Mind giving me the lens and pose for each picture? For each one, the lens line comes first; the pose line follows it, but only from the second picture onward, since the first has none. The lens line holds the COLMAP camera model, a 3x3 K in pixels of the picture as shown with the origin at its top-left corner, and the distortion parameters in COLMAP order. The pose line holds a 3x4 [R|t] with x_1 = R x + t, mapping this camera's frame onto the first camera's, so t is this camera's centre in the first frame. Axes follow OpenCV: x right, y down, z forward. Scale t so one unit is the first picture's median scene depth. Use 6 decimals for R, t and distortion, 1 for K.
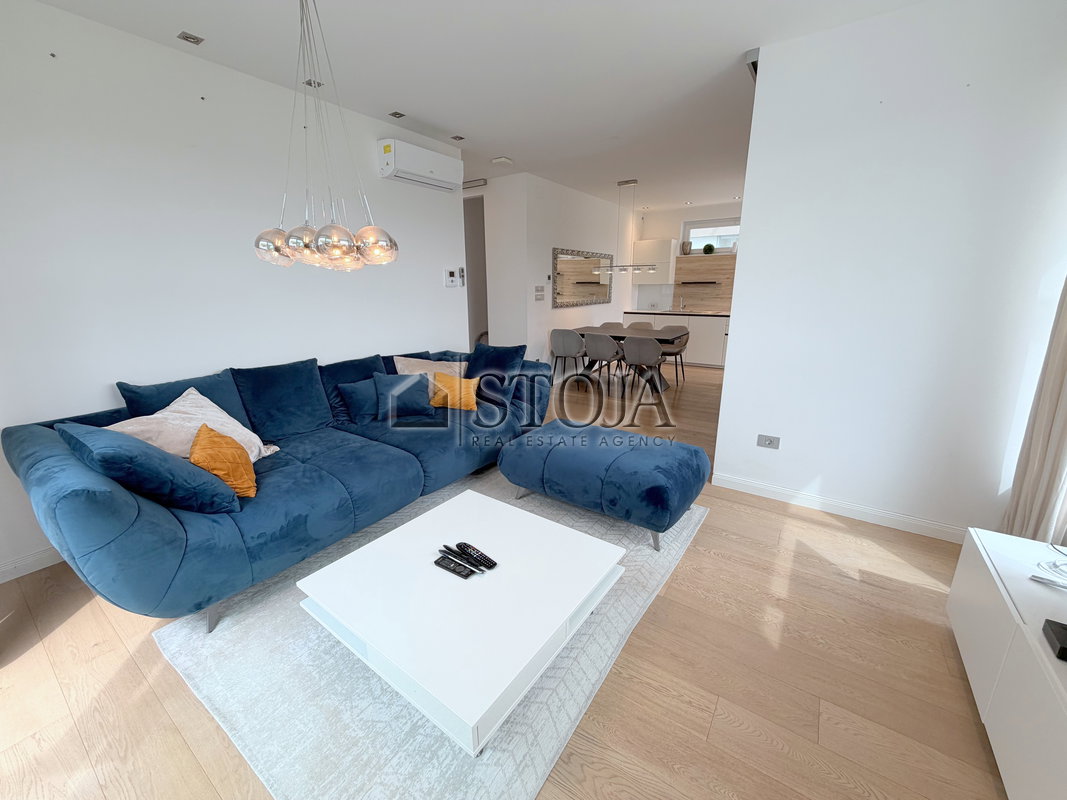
lens RADIAL K [[427.2, 0, 533.5], [0, 427.2, 400.0], [0, 0, 1]] dist [-0.000887, -0.000122]
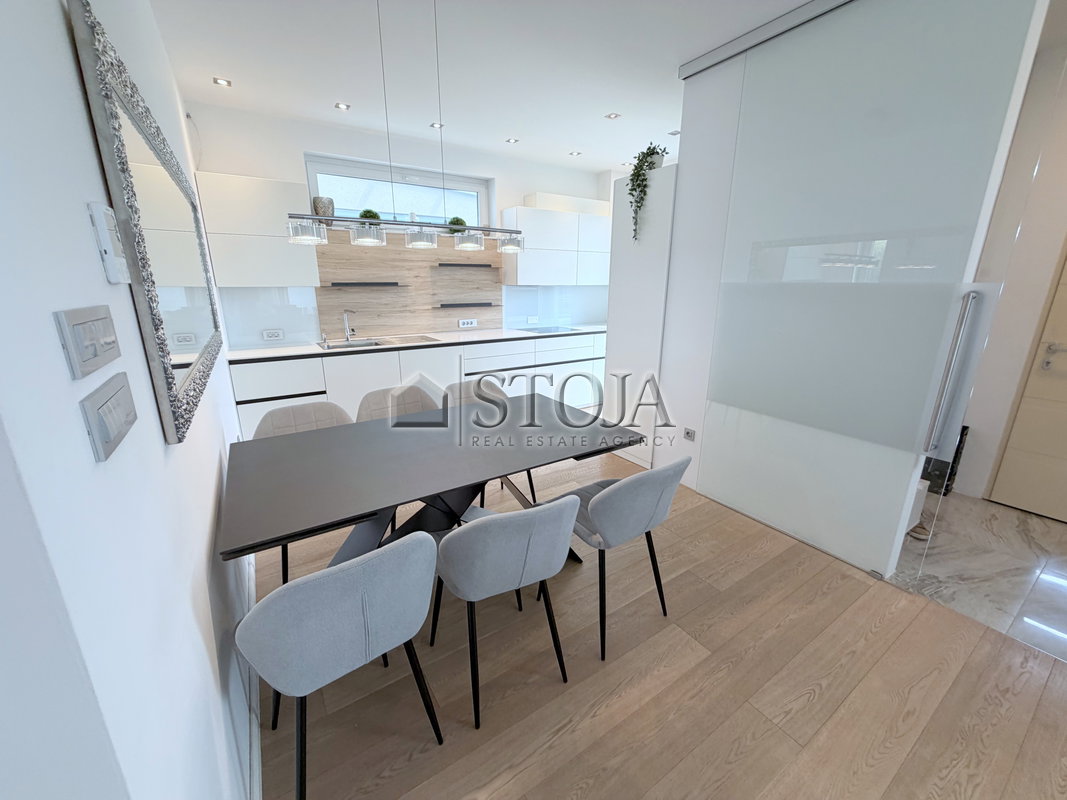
lens RADIAL K [[427.2, 0, 533.5], [0, 427.2, 400.0], [0, 0, 1]] dist [-0.000887, -0.000122]
pose [[0.378637, -0.237171, 0.894642, -0.034847], [0.237902, 0.959073, 0.153565, -0.175812], [-0.894448, 0.154692, 0.419564, 0.640914]]
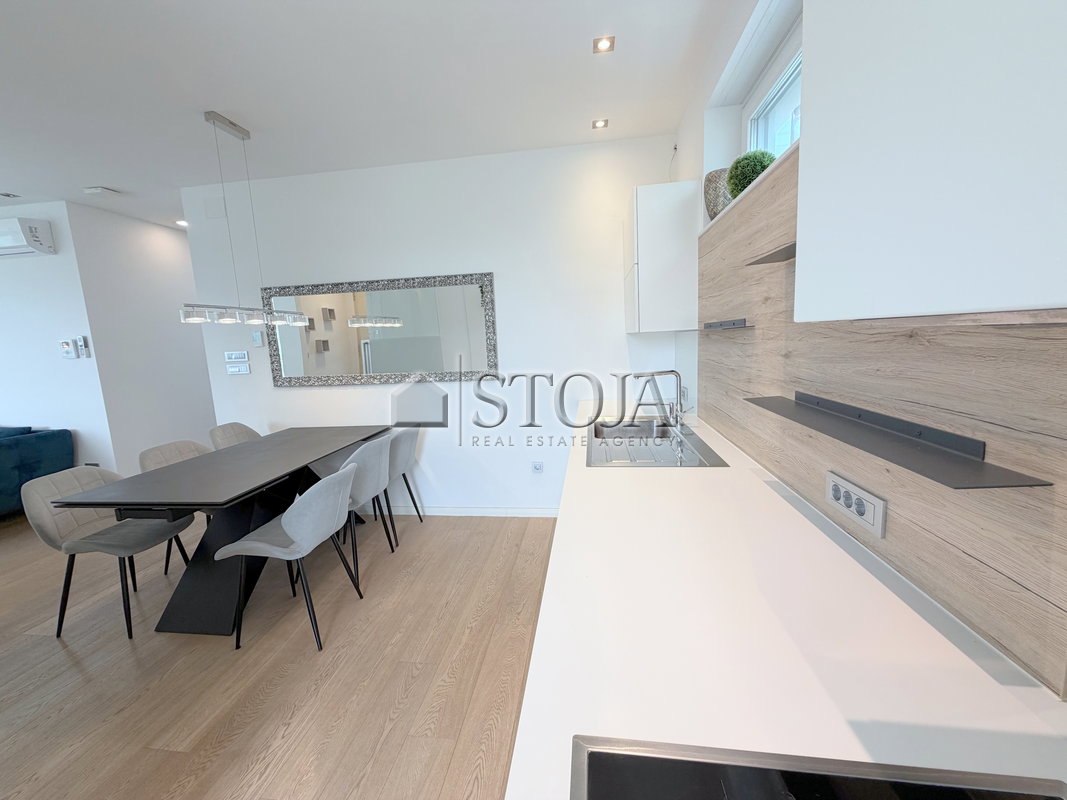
lens RADIAL K [[437.6, 0, 531.7], [0, 437.6, 395.6], [0, 0, 1]] dist [-0.001872, -0.000382]
pose [[0.429644, 0.111388, -0.896102, 0.583657], [-0.193763, 0.980620, 0.028993, -0.226428], [0.881965, 0.161175, 0.442900, 0.821212]]
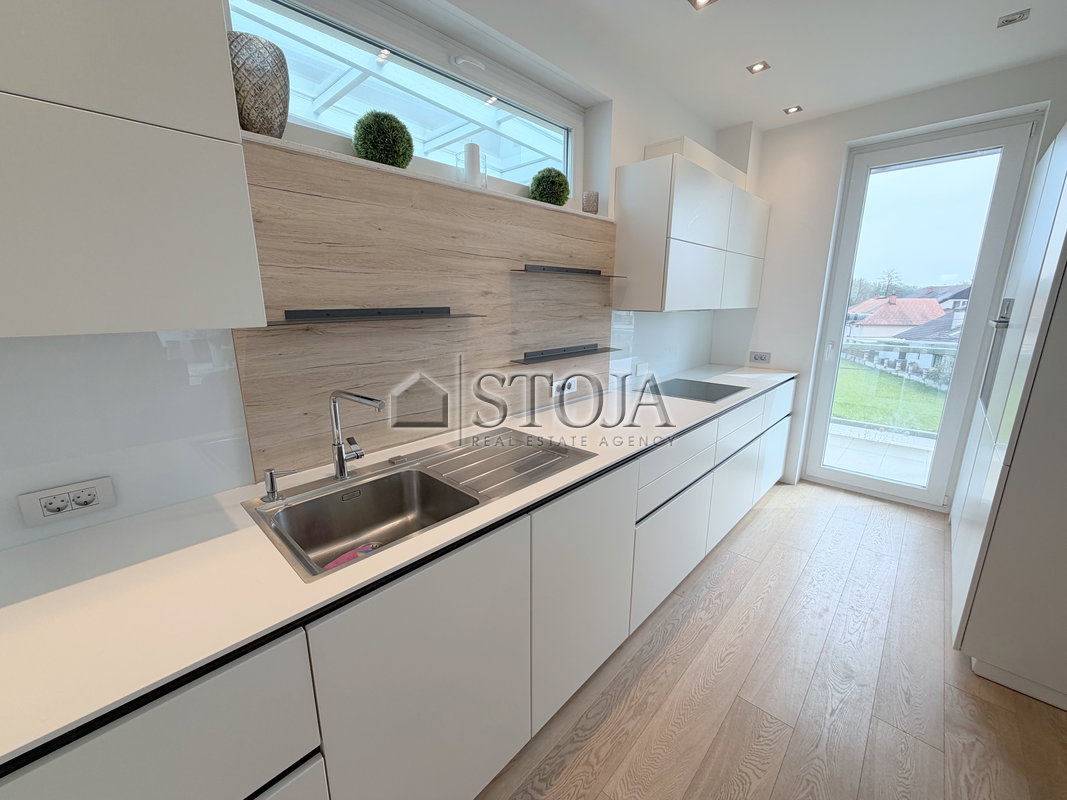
lens RADIAL K [[437.6, 0, 531.7], [0, 437.6, 395.6], [0, 0, 1]] dist [-0.001872, -0.000382]
pose [[0.155470, -0.199857, 0.967412, 0.204878], [0.259822, 0.953112, 0.155147, -0.259028], [-0.953059, 0.227234, 0.200107, 0.930035]]
